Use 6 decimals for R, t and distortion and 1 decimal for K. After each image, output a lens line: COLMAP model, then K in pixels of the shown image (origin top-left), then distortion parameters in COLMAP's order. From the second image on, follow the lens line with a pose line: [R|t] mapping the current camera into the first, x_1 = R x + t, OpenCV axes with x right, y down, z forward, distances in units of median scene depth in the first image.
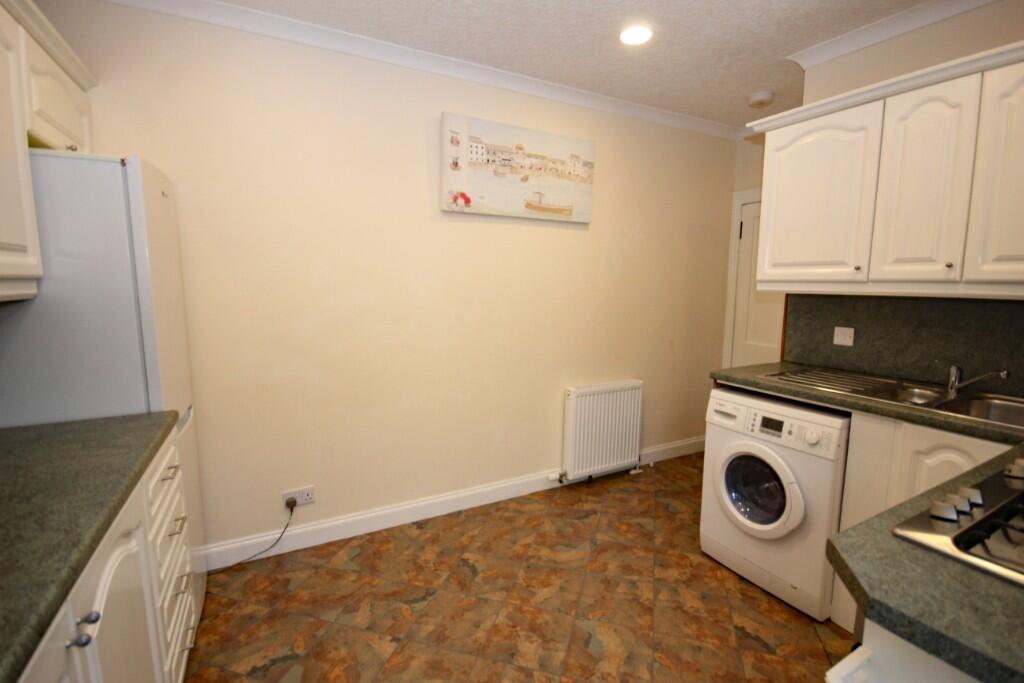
lens RADIAL K [[471.2, 0, 514.3], [0, 471.2, 341.2], [0, 0, 1]] dist [-0.006192, -0.001438]
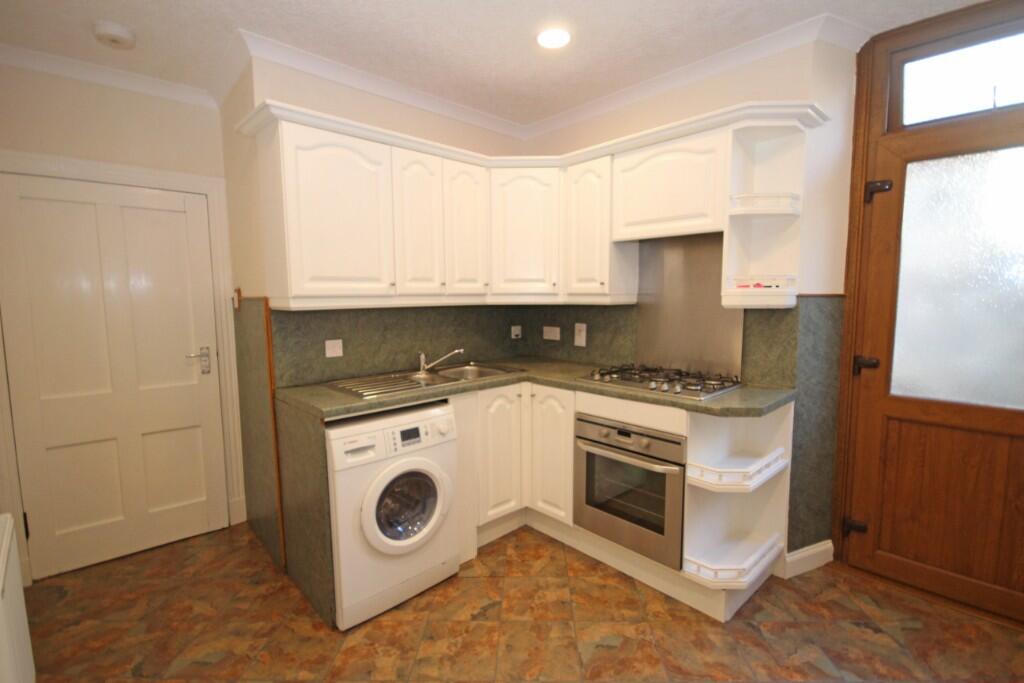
lens RADIAL K [[471.2, 0, 522.1], [0, 471.2, 343.6], [0, 0, 1]] dist [-0.006192, -0.001438]
pose [[-0.269098, -0.097562, 0.958159, -0.482801], [0.135575, 0.981113, 0.137976, -0.125979], [-0.953523, 0.167031, -0.250788, 0.991216]]
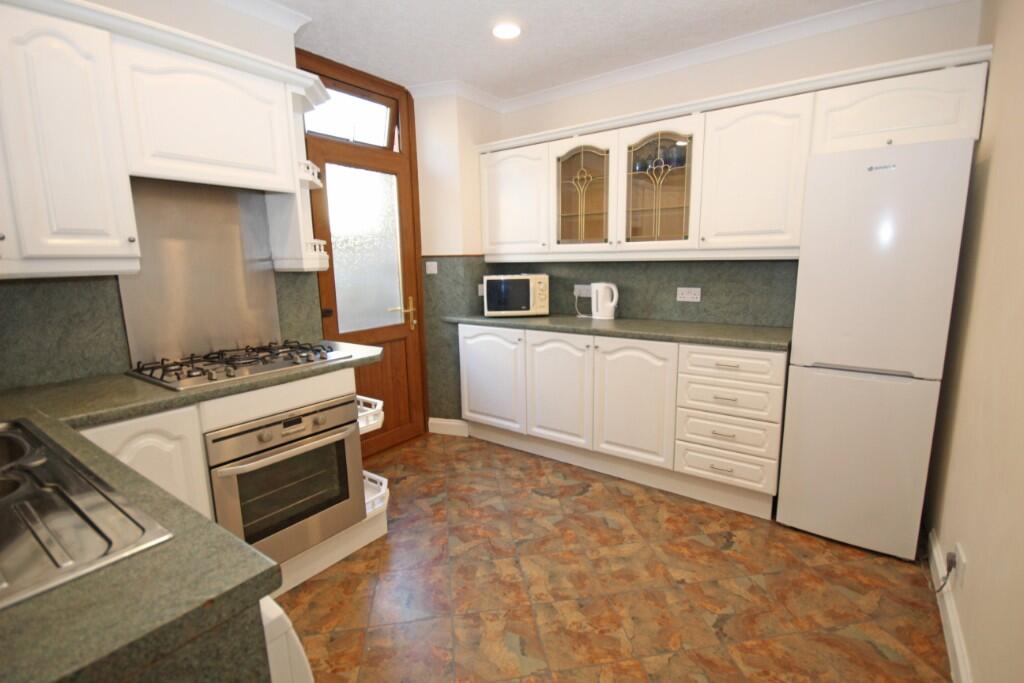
lens RADIAL K [[471.2, 0, 516.6], [0, 471.2, 342.1], [0, 0, 1]] dist [-0.006192, -0.001438]
pose [[-0.896700, 0.091228, -0.433135, 0.461330], [-0.041831, 0.956686, 0.288102, -0.172489], [0.440657, 0.276460, -0.854044, 1.459312]]
